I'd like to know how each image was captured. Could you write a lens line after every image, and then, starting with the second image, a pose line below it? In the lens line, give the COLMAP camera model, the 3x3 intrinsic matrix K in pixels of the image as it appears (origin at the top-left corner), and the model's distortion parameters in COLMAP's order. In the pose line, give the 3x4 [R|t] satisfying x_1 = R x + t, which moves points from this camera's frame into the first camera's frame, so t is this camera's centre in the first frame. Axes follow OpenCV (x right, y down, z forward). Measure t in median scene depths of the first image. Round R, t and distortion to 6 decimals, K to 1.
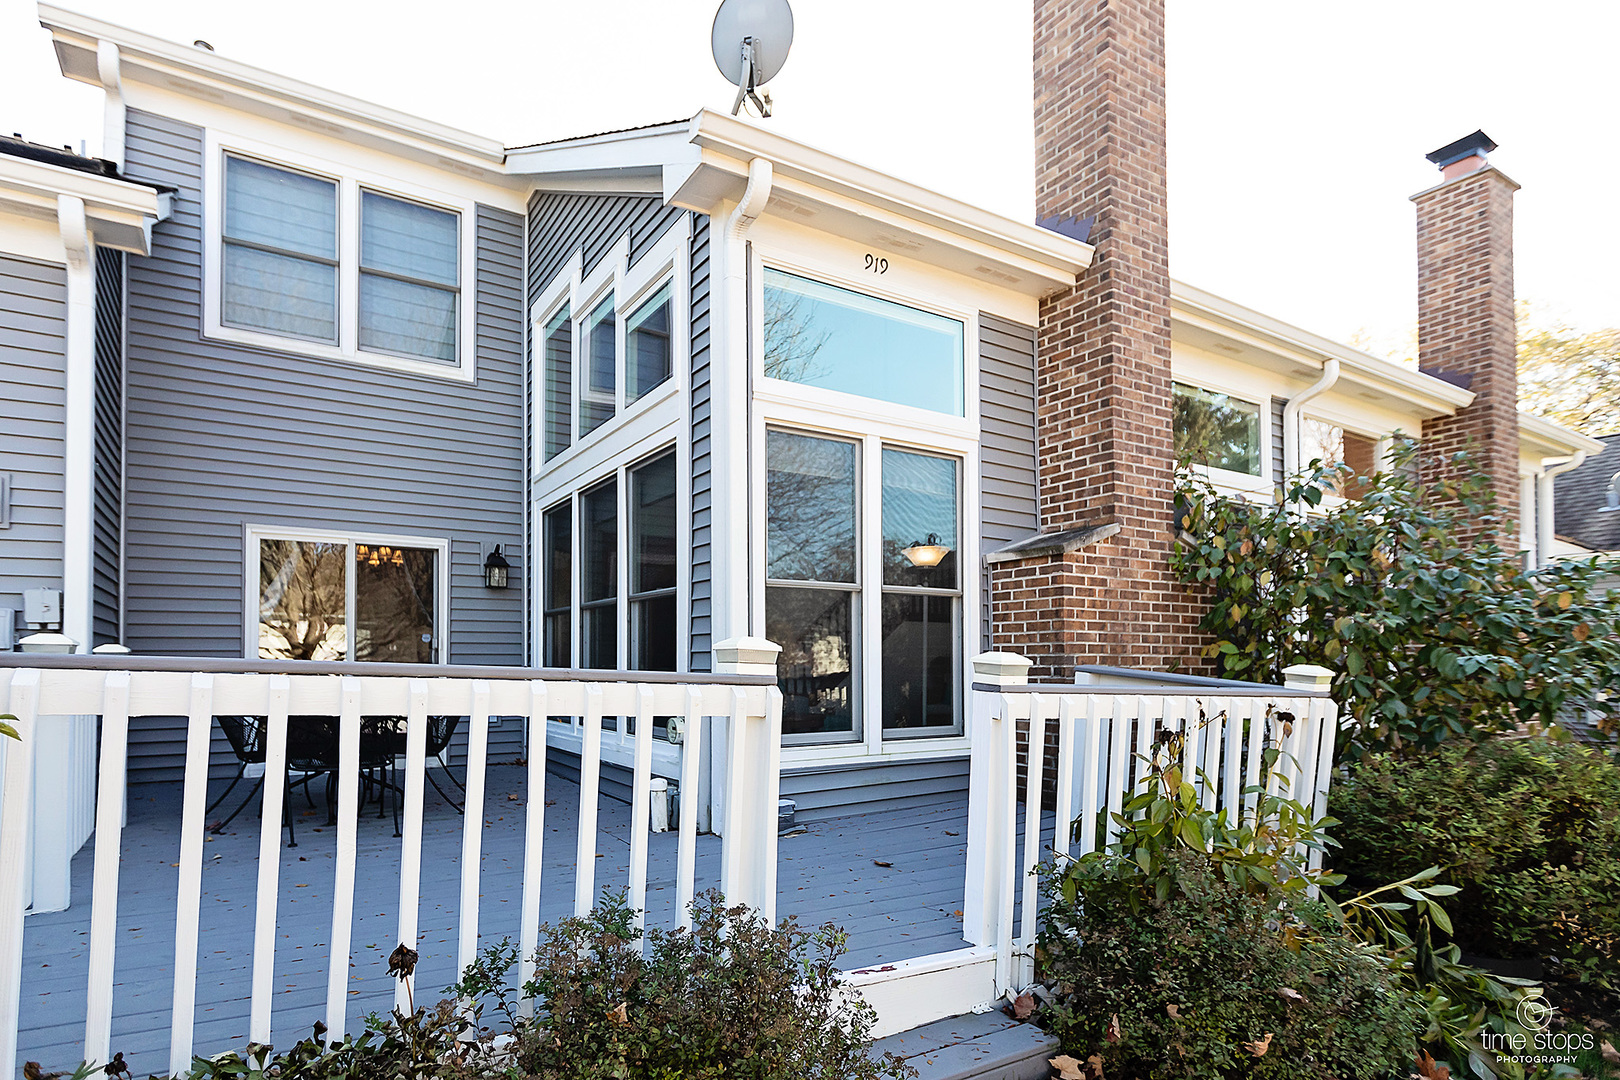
lens RADIAL K [[851.1, 0, 817.7], [0, 851.1, 647.1], [0, 0, 1]] dist [0.000655, 0.000224]
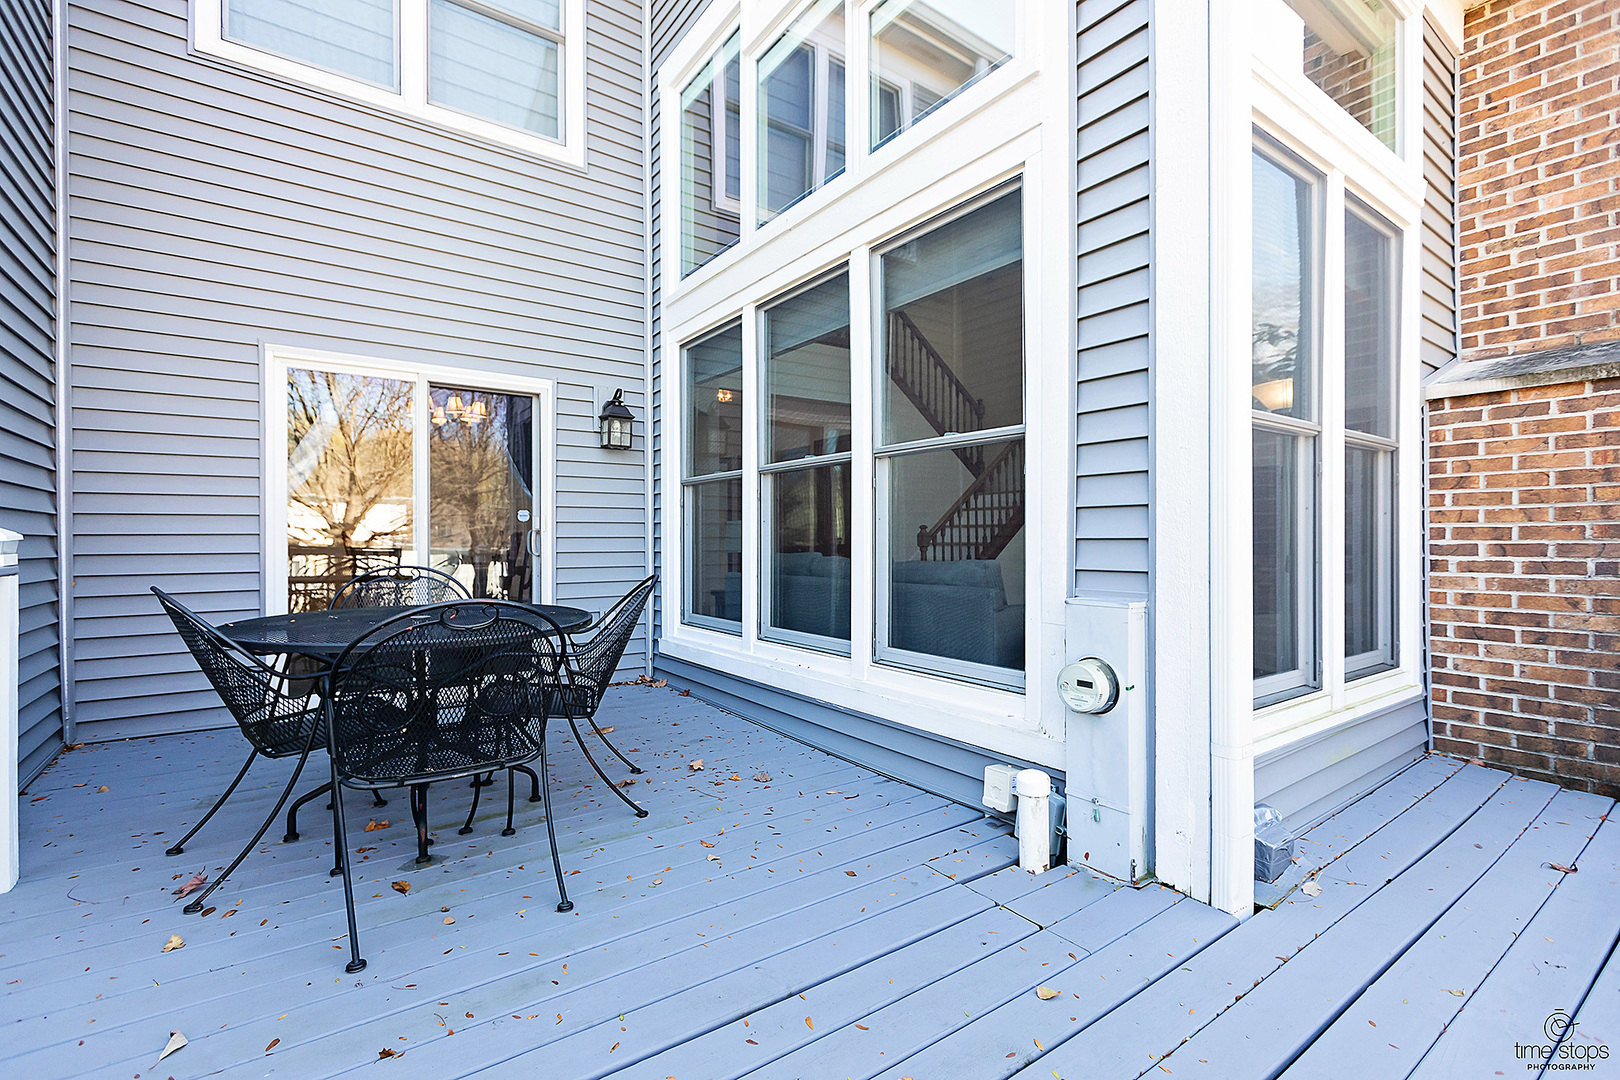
lens RADIAL K [[729.4, 0, 810.0], [0, 729.4, 540.0], [0, 0, 1]] dist [0.003292, -0.000074]
pose [[0.999536, -0.000926, 0.030450, -0.276082], [0.000358, 0.999826, 0.018629, -0.001778], [-0.030462, -0.018609, 0.999363, 0.433926]]
